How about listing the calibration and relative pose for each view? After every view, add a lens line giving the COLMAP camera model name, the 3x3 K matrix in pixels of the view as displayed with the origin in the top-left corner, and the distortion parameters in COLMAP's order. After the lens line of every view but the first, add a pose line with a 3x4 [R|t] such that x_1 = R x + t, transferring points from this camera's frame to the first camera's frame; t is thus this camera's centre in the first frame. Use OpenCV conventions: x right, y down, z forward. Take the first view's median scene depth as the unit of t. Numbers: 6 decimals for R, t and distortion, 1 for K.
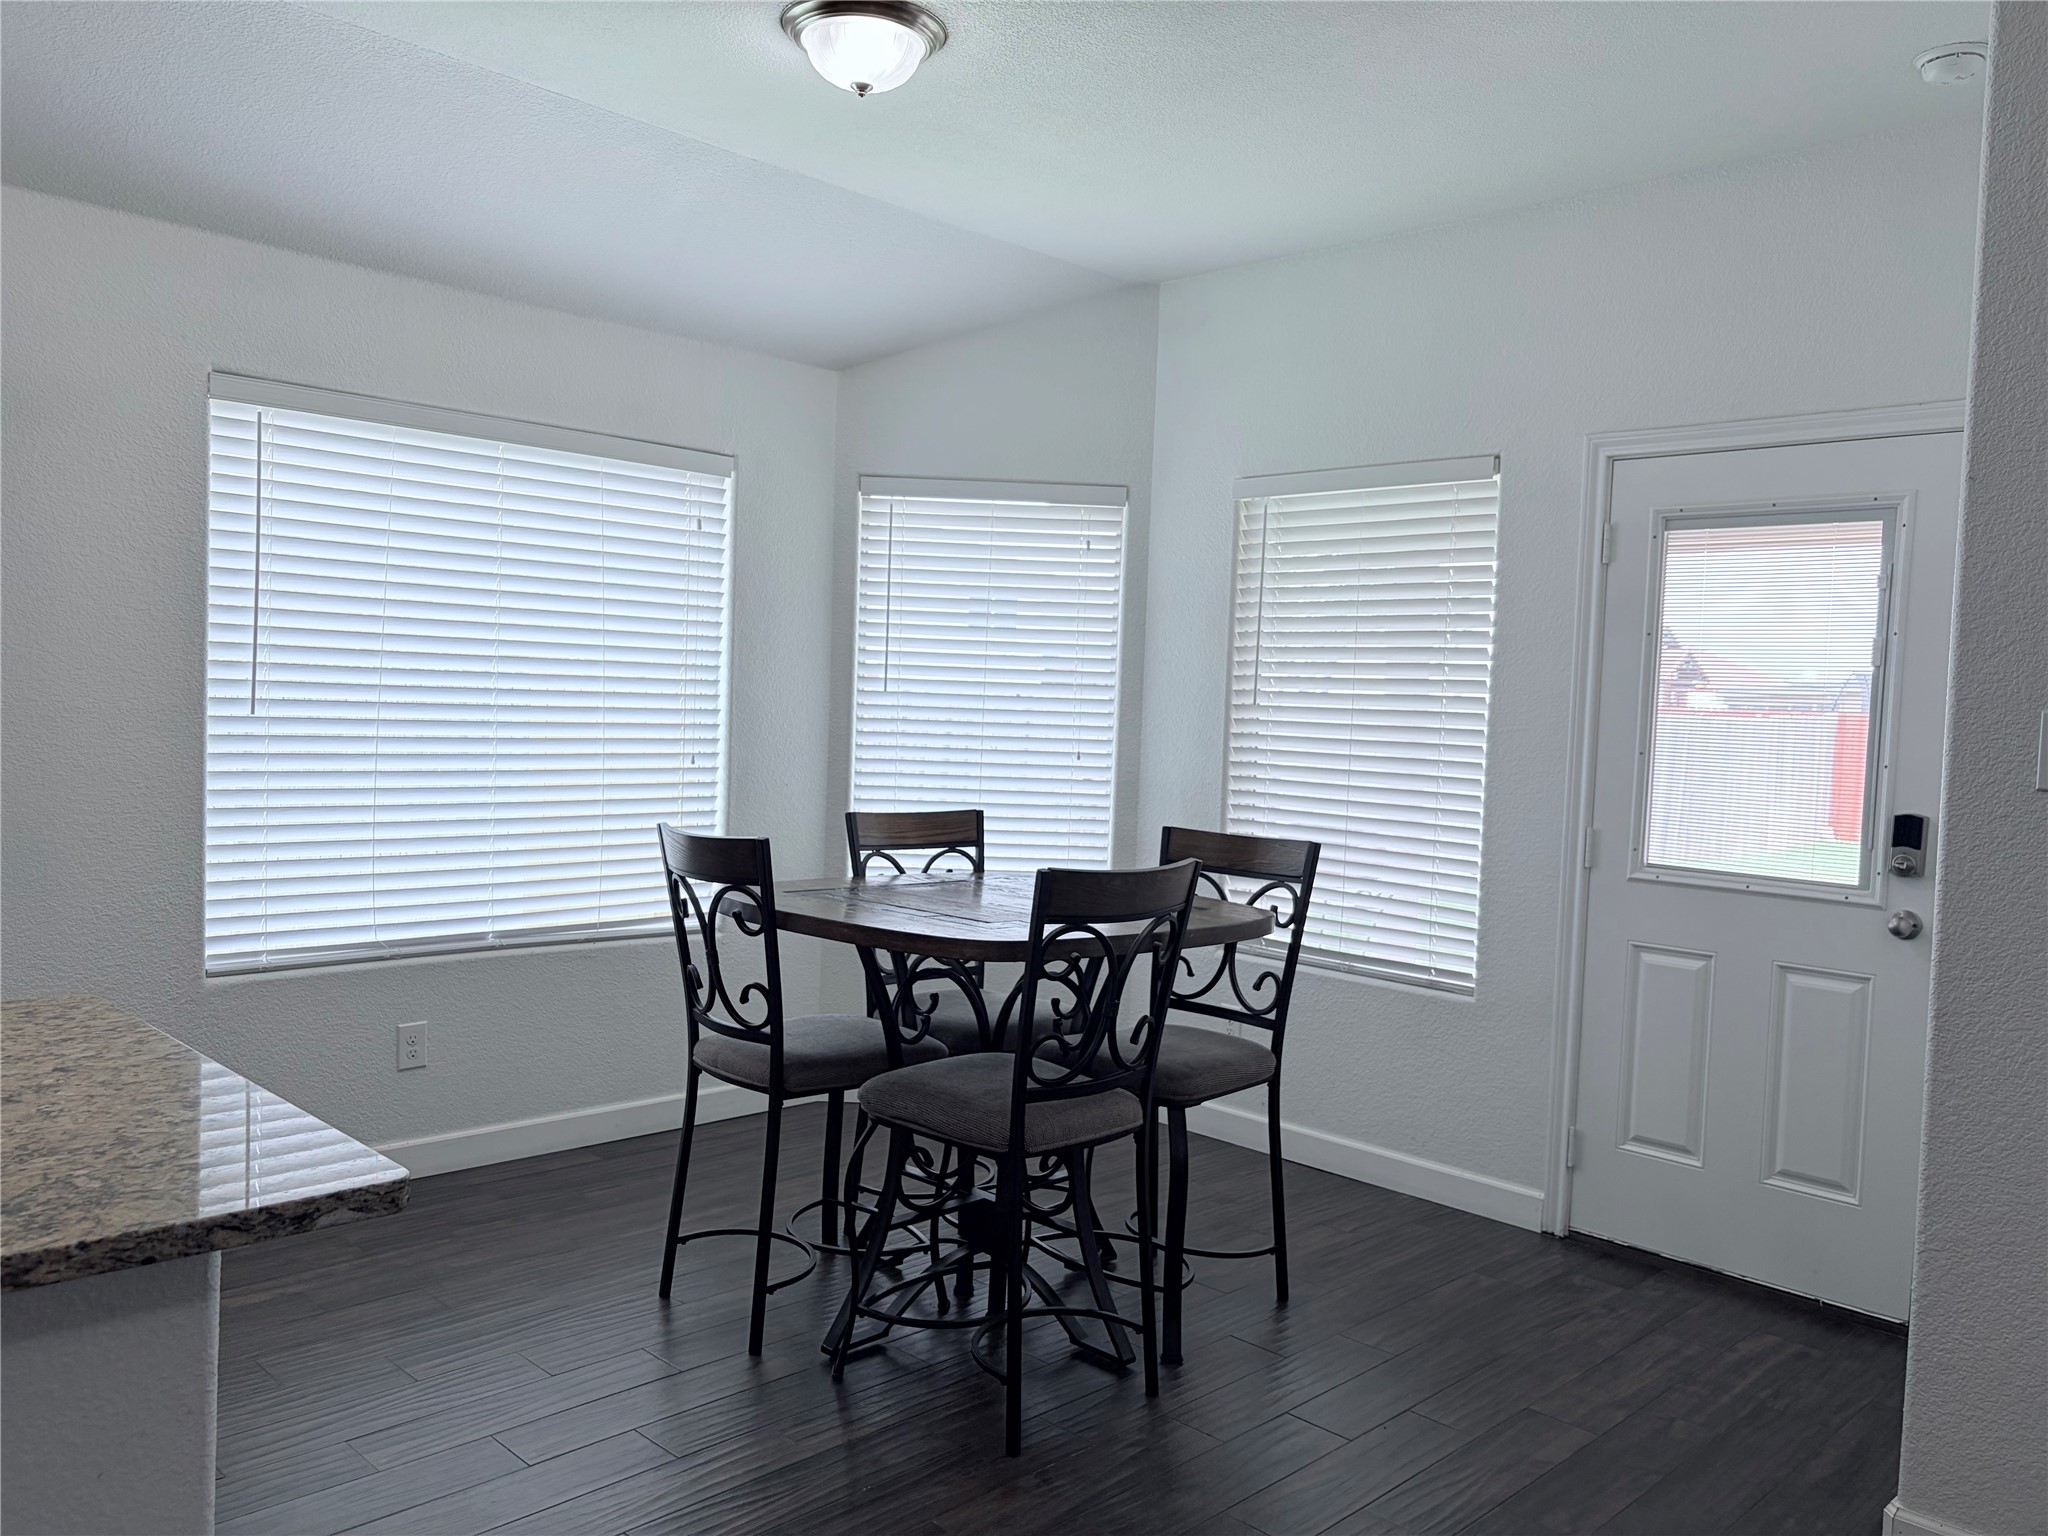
lens RADIAL K [[1568.8, 0, 1024.0], [0, 1568.8, 768.0], [0, 0, 1]] dist [0.072201, -0.001612]
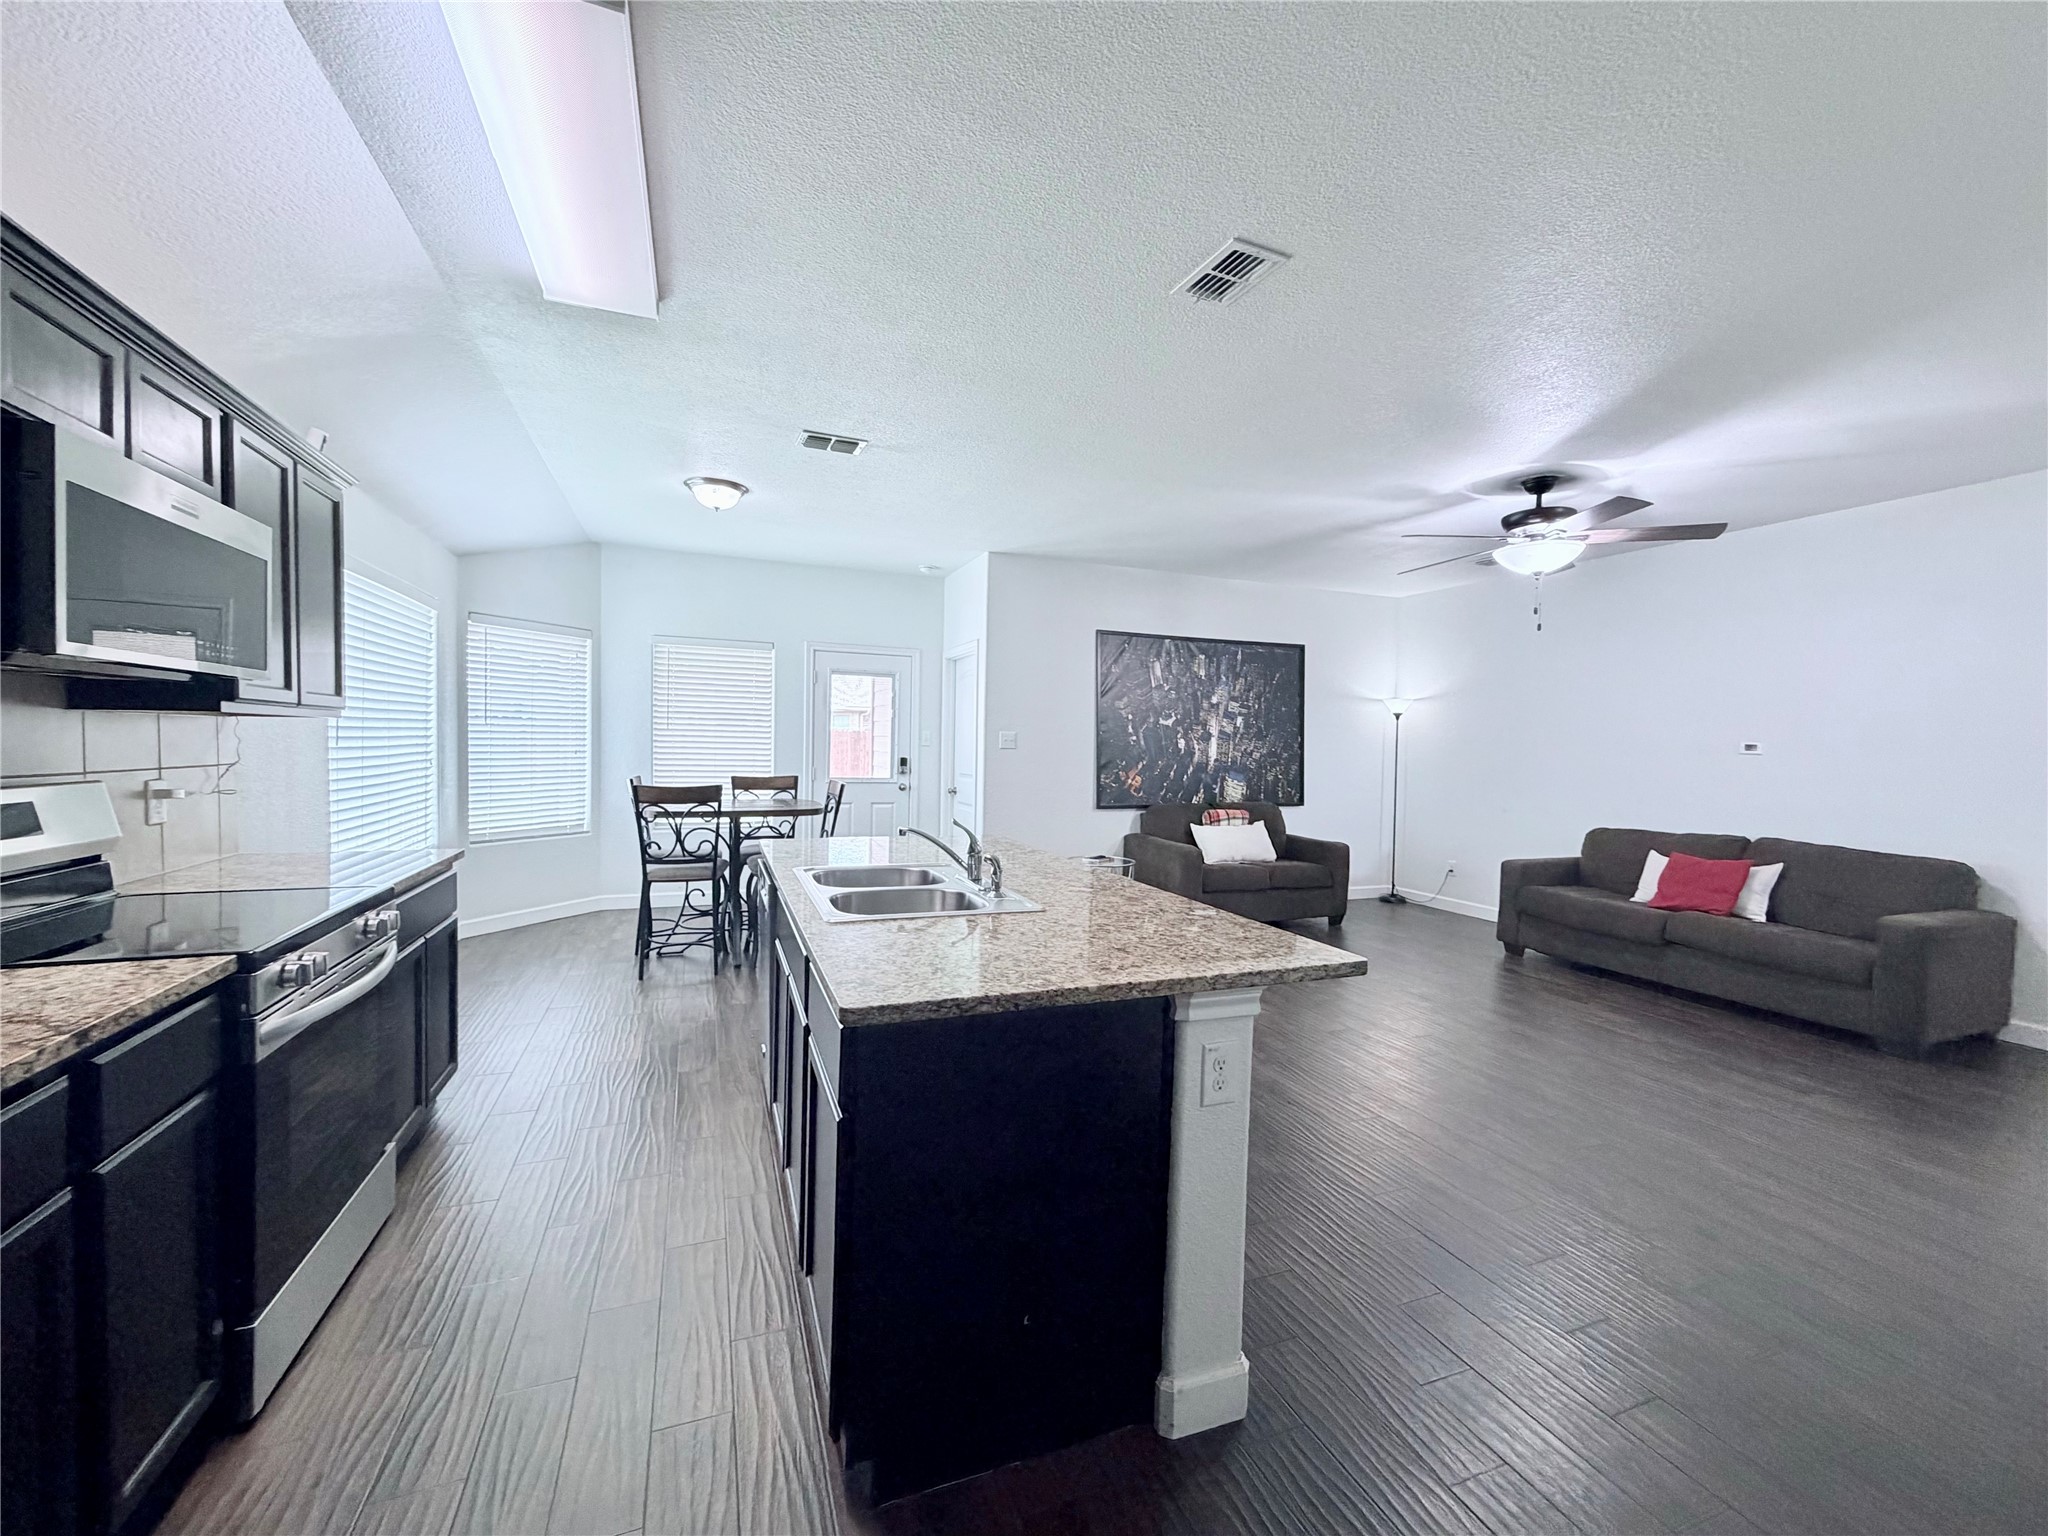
lens RADIAL K [[823.0, 0, 1024.0], [0, 823.0, 768.0], [0, 0, 1]] dist [-0.001375, 0.000177]
pose [[0.398127, -0.058283, 0.915477, -1.133182], [0.029596, 0.998276, 0.050683, -0.035947], [-0.916853, 0.006916, 0.399166, -0.037722]]
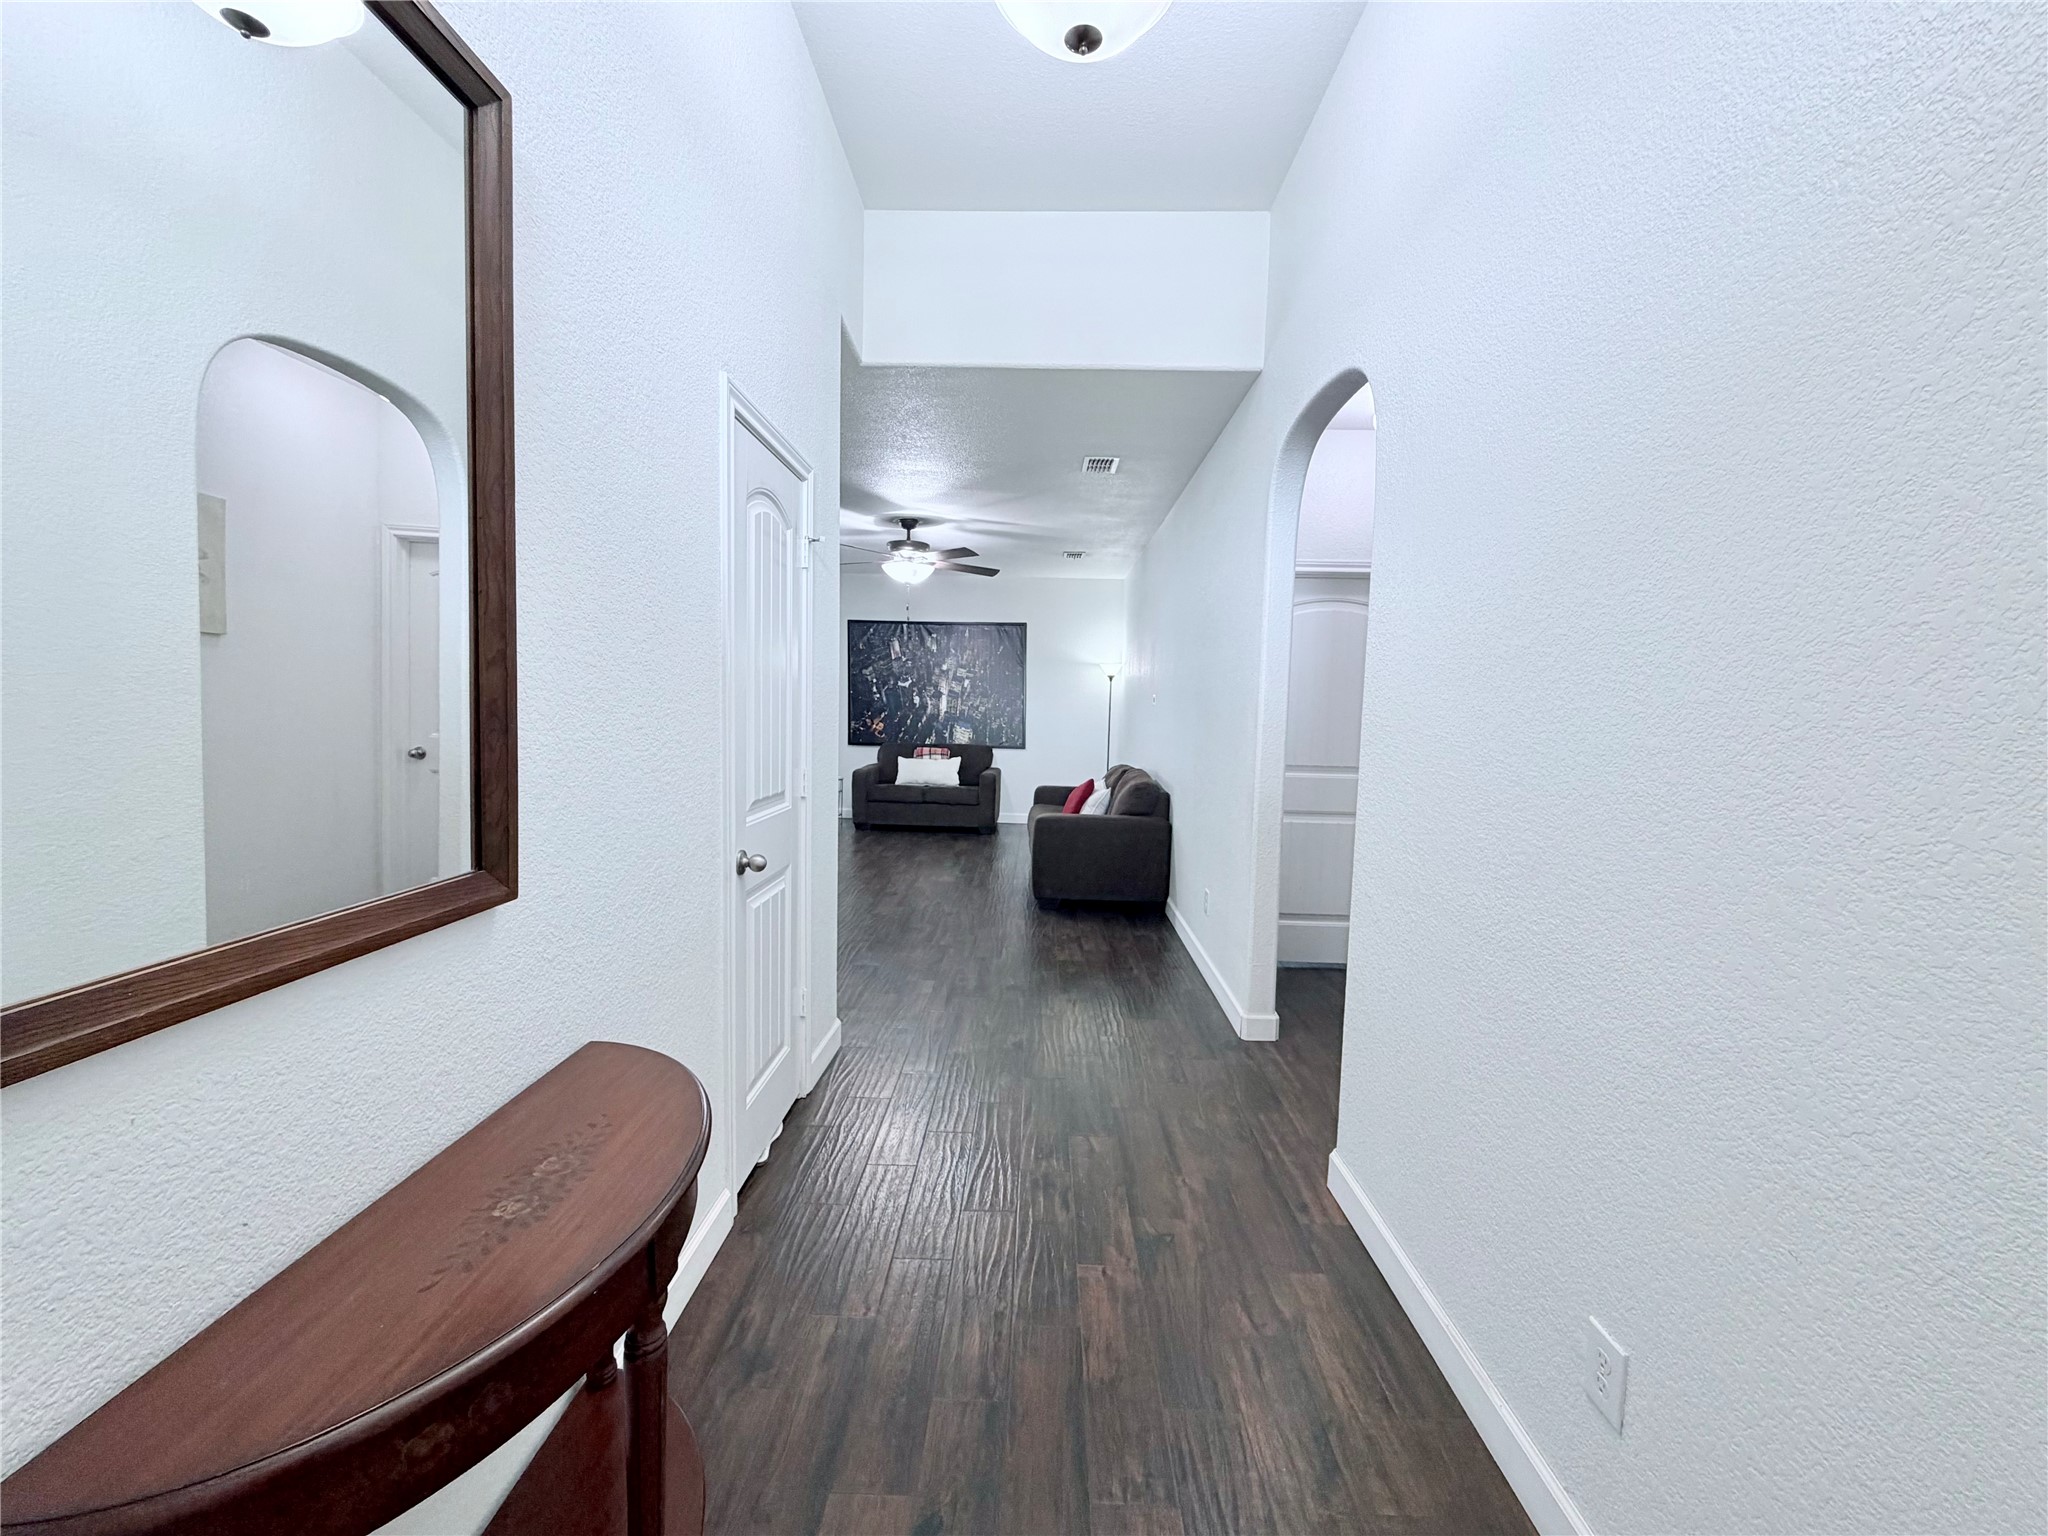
lens RADIAL K [[823.0, 0, 1024.0], [0, 823.0, 768.0], [0, 0, 1]] dist [-0.001375, 0.000177]
pose [[0.723037, -0.075668, 0.686652, -0.807342], [0.030787, 0.996525, 0.077397, 0.038710], [-0.690123, -0.034821, 0.722854, -1.738823]]
